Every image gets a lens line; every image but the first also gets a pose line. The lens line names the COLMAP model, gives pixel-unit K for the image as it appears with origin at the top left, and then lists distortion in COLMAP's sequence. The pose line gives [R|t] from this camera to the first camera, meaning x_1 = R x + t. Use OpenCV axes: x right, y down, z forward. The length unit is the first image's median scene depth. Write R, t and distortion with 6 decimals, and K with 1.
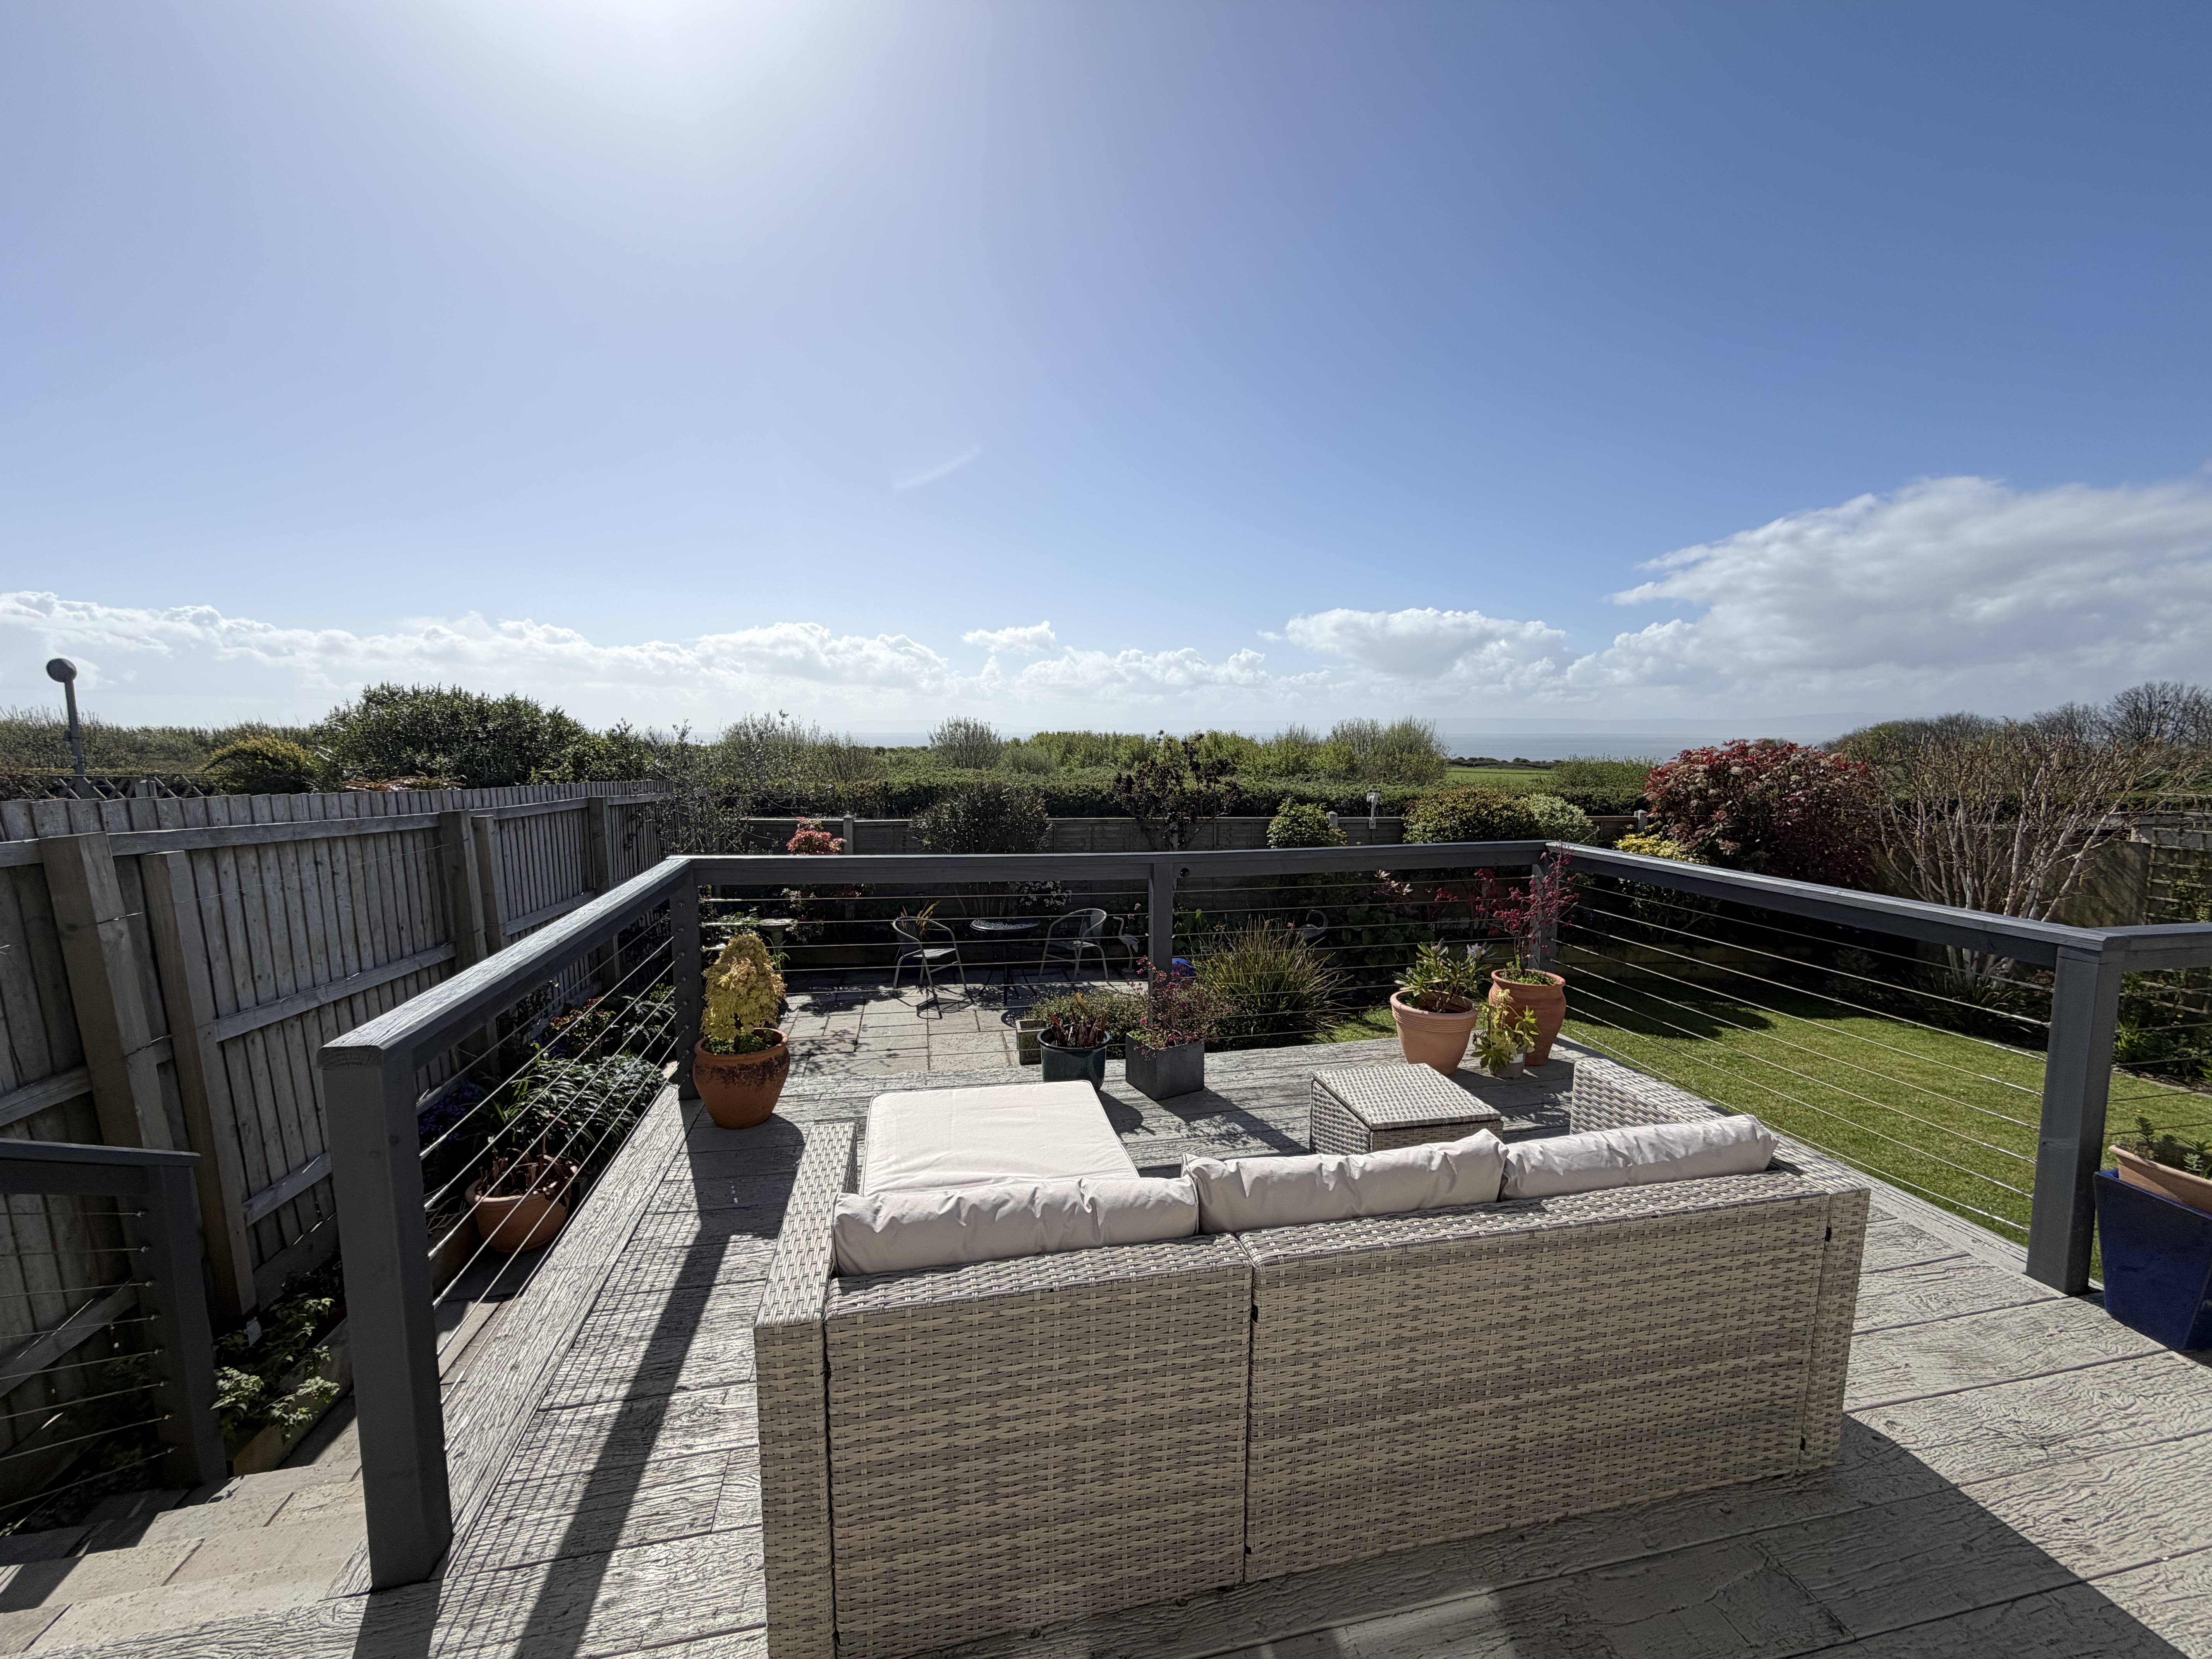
lens RADIAL K [[878.7, 0, 1095.5], [0, 878.7, 833.0], [0, 0, 1]] dist [-0.001204, -0.000136]
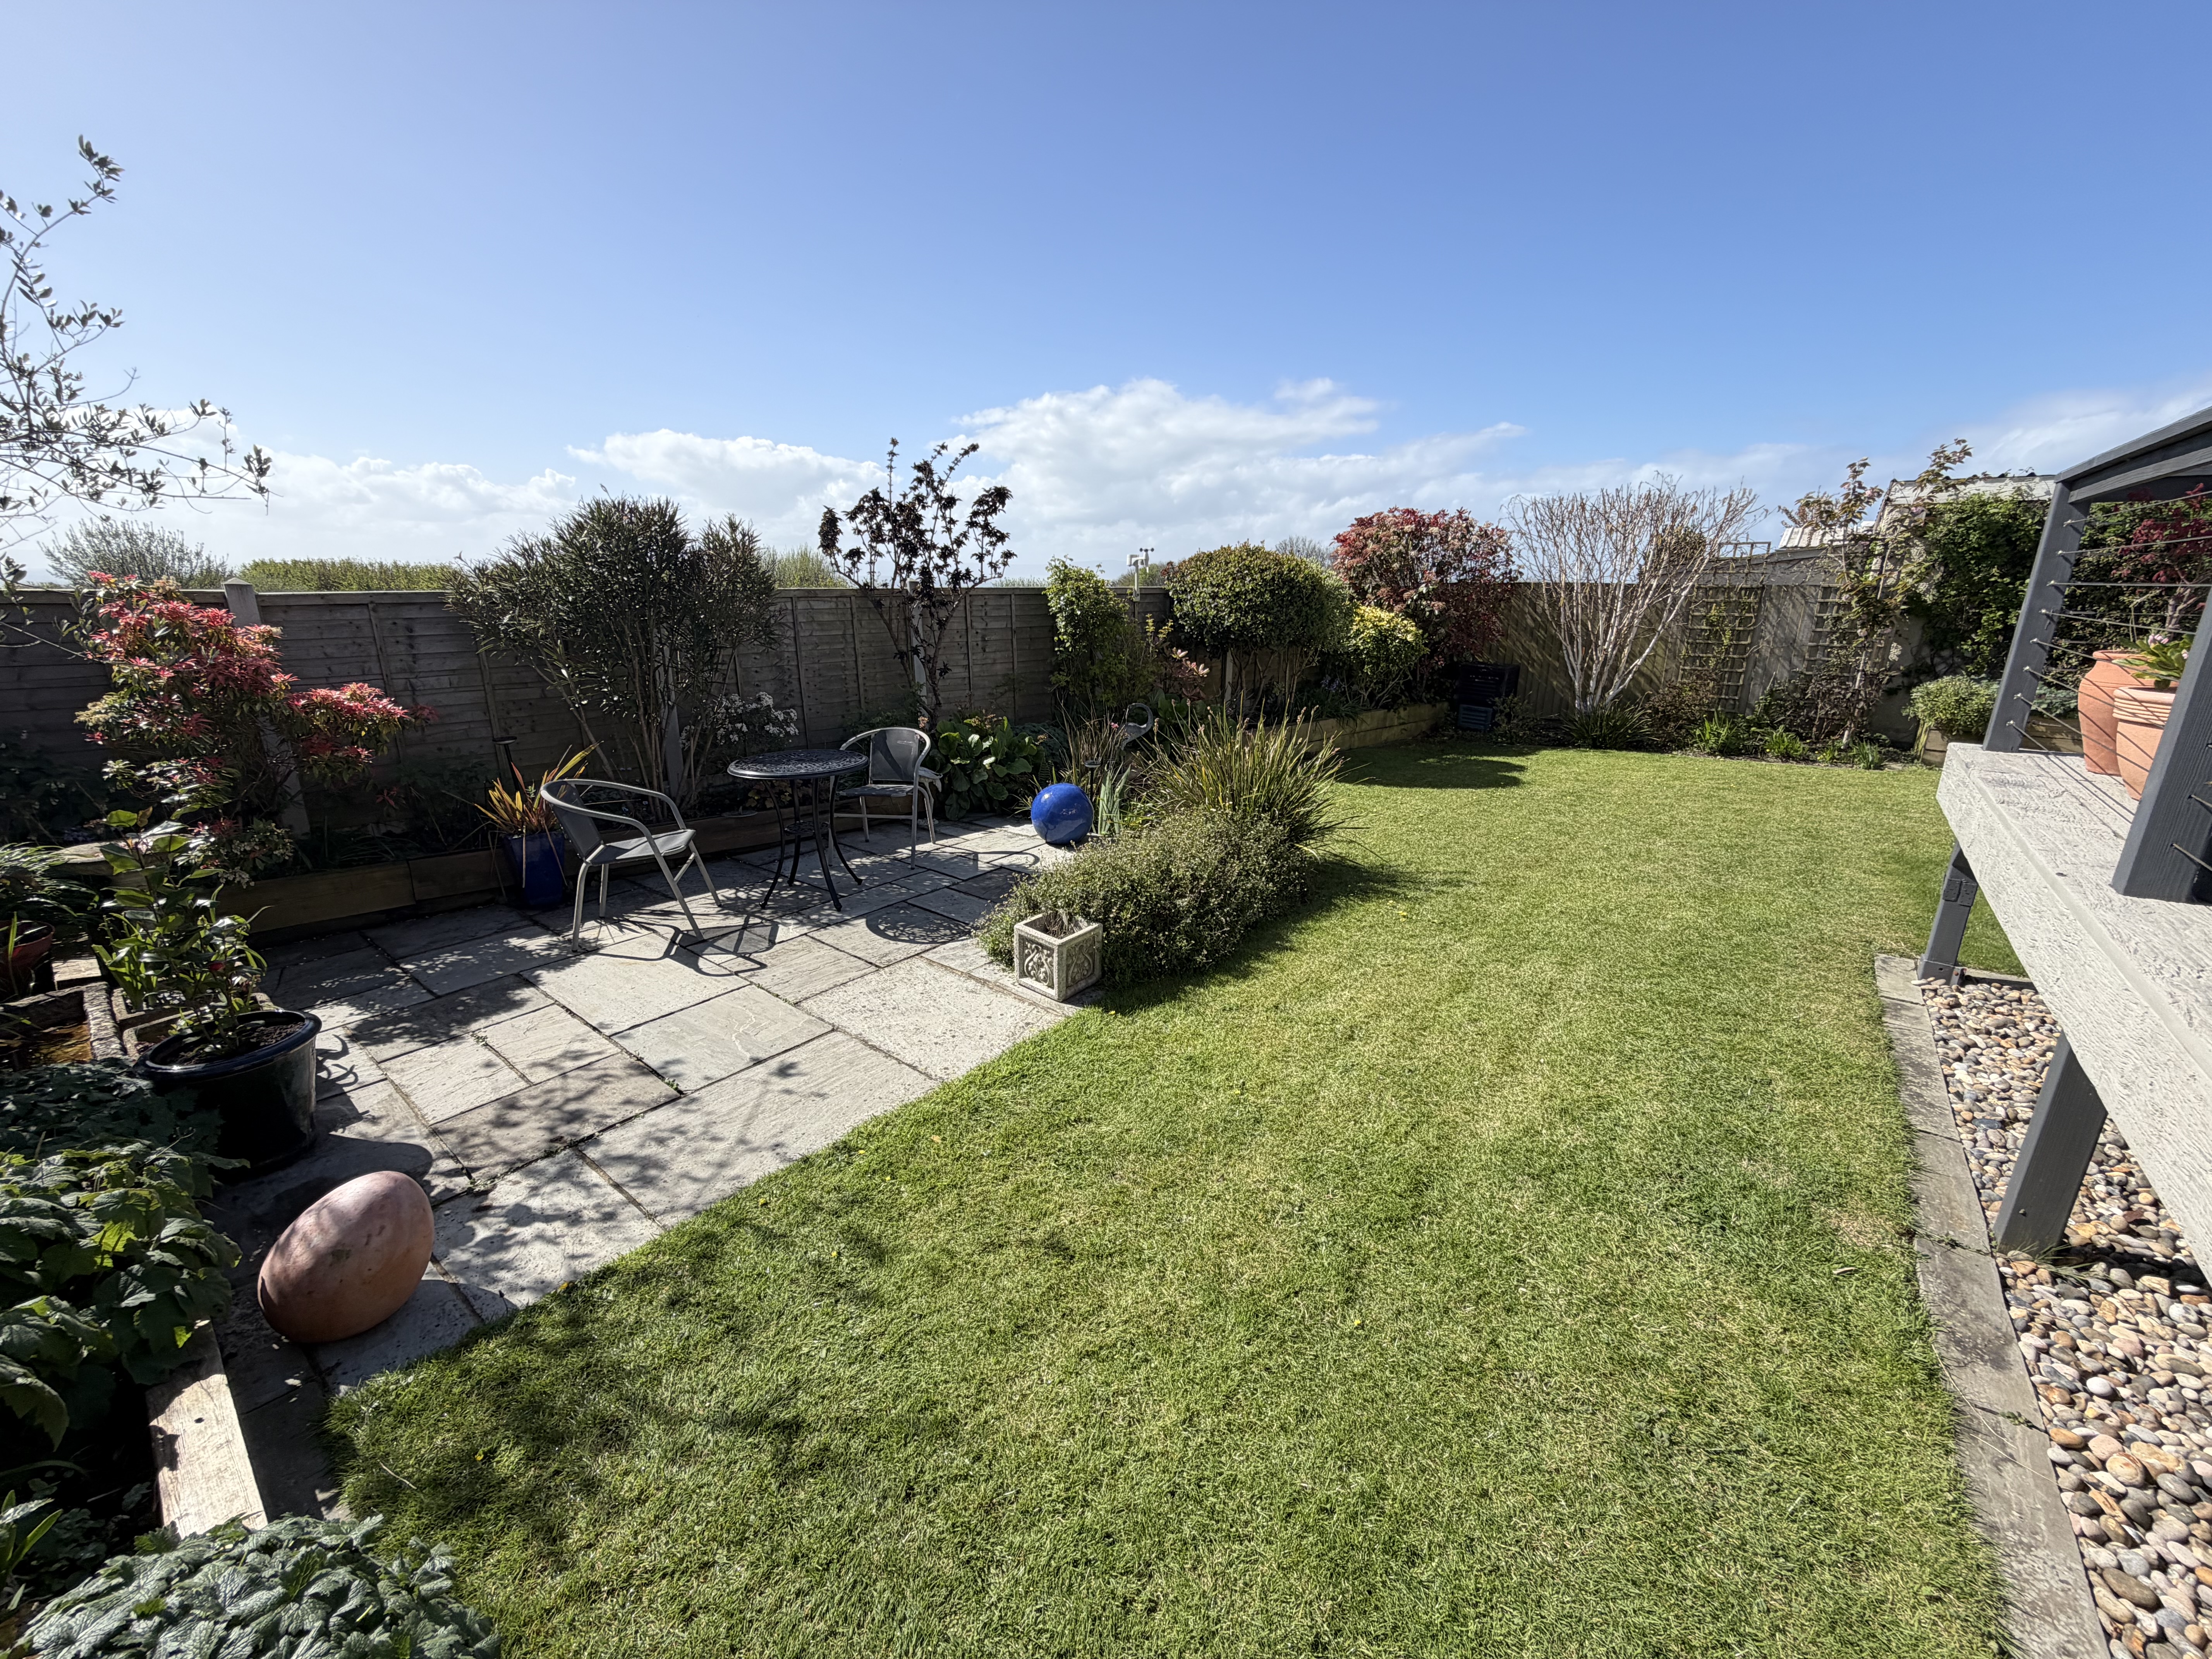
lens RADIAL K [[878.7, 0, 1091.3], [0, 878.7, 828.7], [0, 0, 1]] dist [-0.001204, -0.000136]
pose [[0.769698, -0.171299, 0.614998, -0.264735], [0.066507, 0.979603, 0.189617, 0.047412], [-0.634935, -0.105046, 0.765391, 0.430344]]
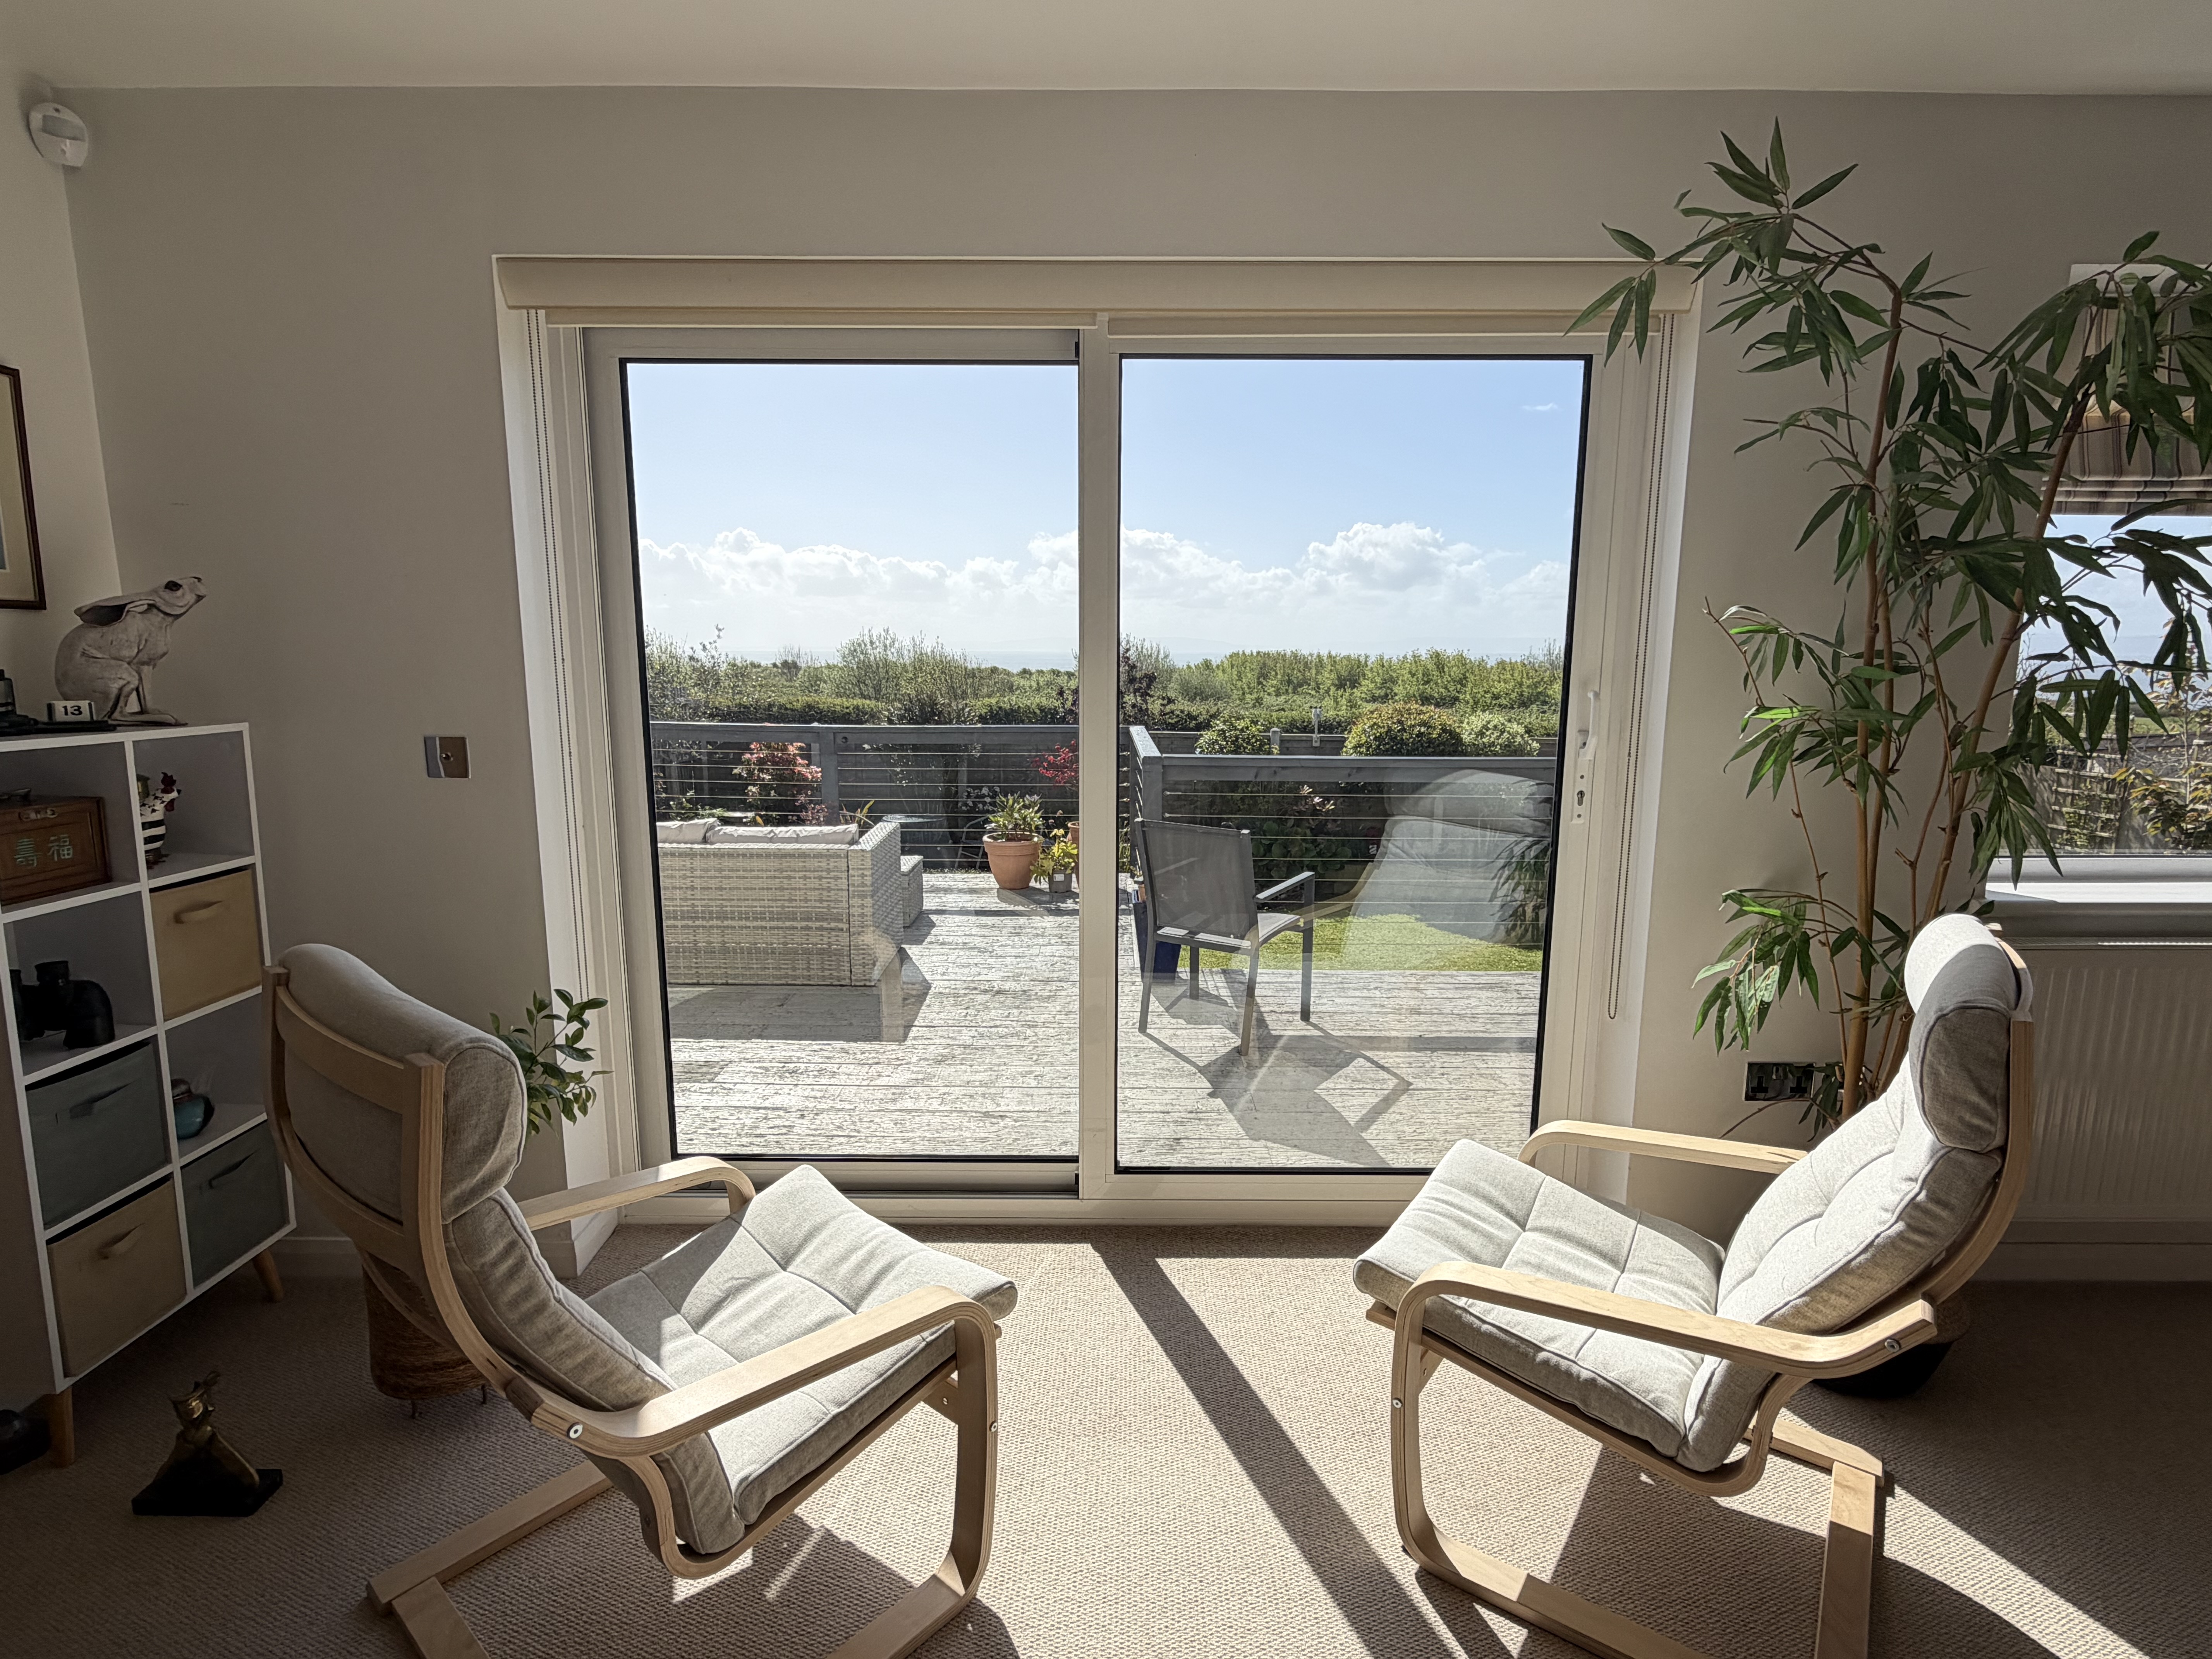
lens RADIAL K [[1109.1, 0, 1098.3], [0, 1109.1, 807.6], [0, 0, 1]] dist [0.000268, 0.000146]
pose [[0.976102, 0.031655, -0.214993, 0.379315], [-0.026379, 0.999277, 0.027366, 0.040104], [0.215704, -0.021040, 0.976232, -0.289999]]
